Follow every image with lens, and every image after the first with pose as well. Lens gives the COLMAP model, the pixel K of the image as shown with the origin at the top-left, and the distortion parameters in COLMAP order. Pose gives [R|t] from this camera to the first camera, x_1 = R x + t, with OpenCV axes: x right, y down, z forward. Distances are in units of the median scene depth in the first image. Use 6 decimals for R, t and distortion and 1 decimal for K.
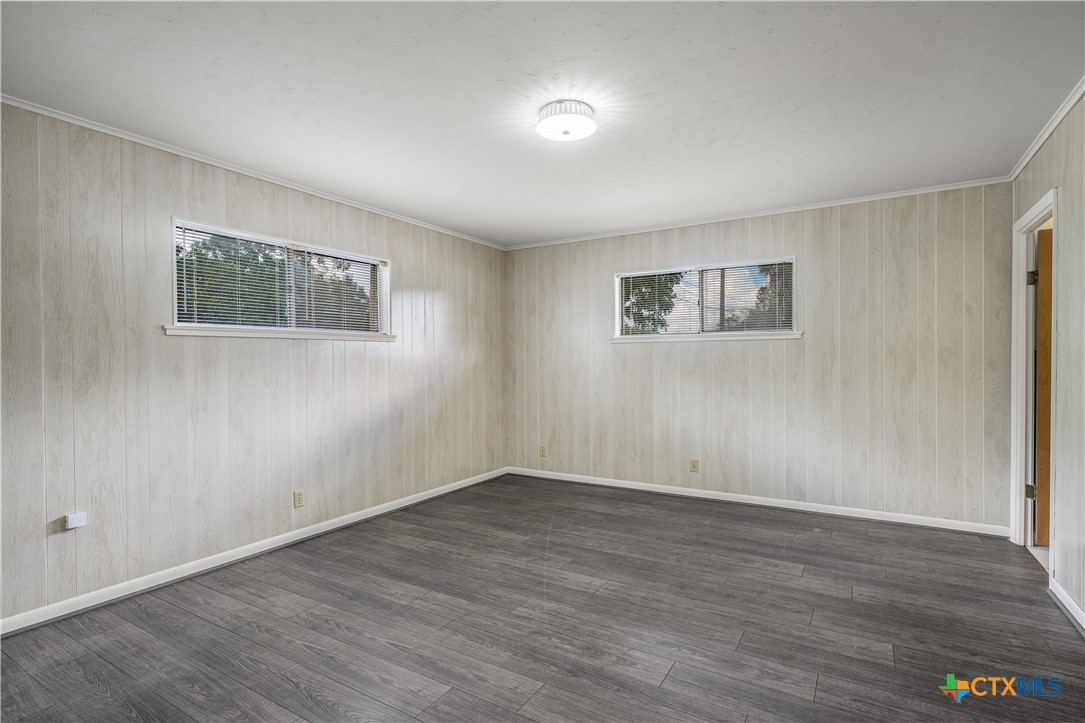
lens RADIAL K [[494.4, 0, 542.5], [0, 494.4, 361.5], [0, 0, 1]] dist [0.000458, -0.000016]
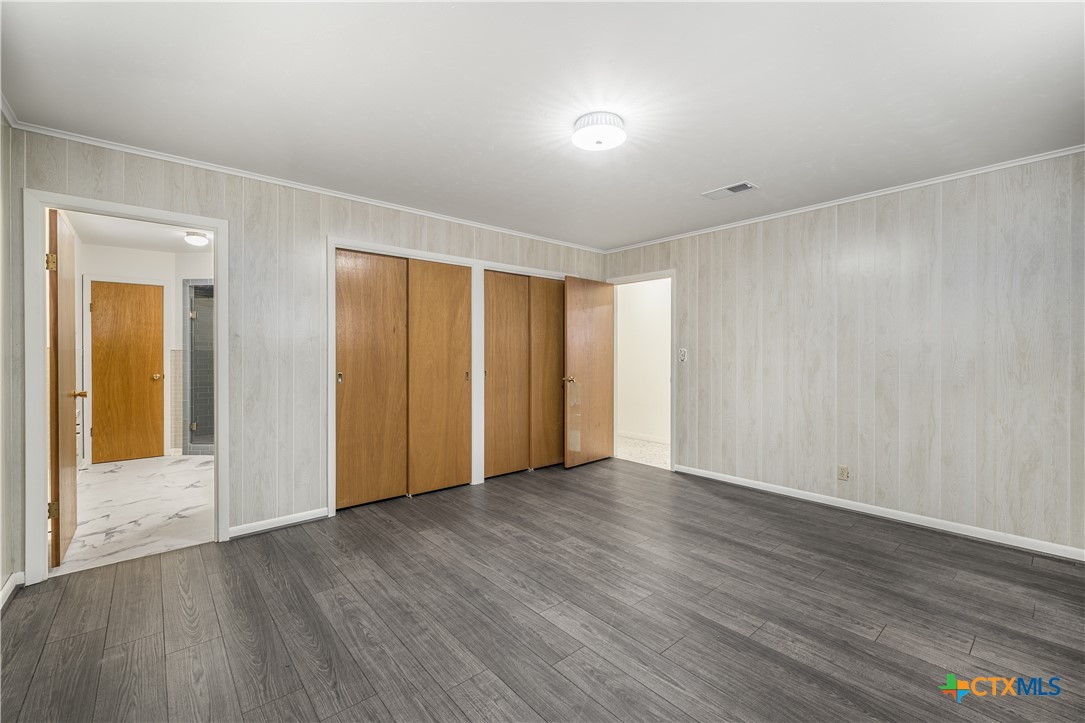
lens RADIAL K [[450.9, 0, 540.9], [0, 450.9, 358.1], [0, 0, 1]] dist [0.000855, 0.000013]
pose [[-0.949016, 0.004014, 0.315202, -0.141850], [0.008008, 0.999903, 0.011377, -0.024503], [-0.315126, 0.013321, -0.948956, 1.976208]]
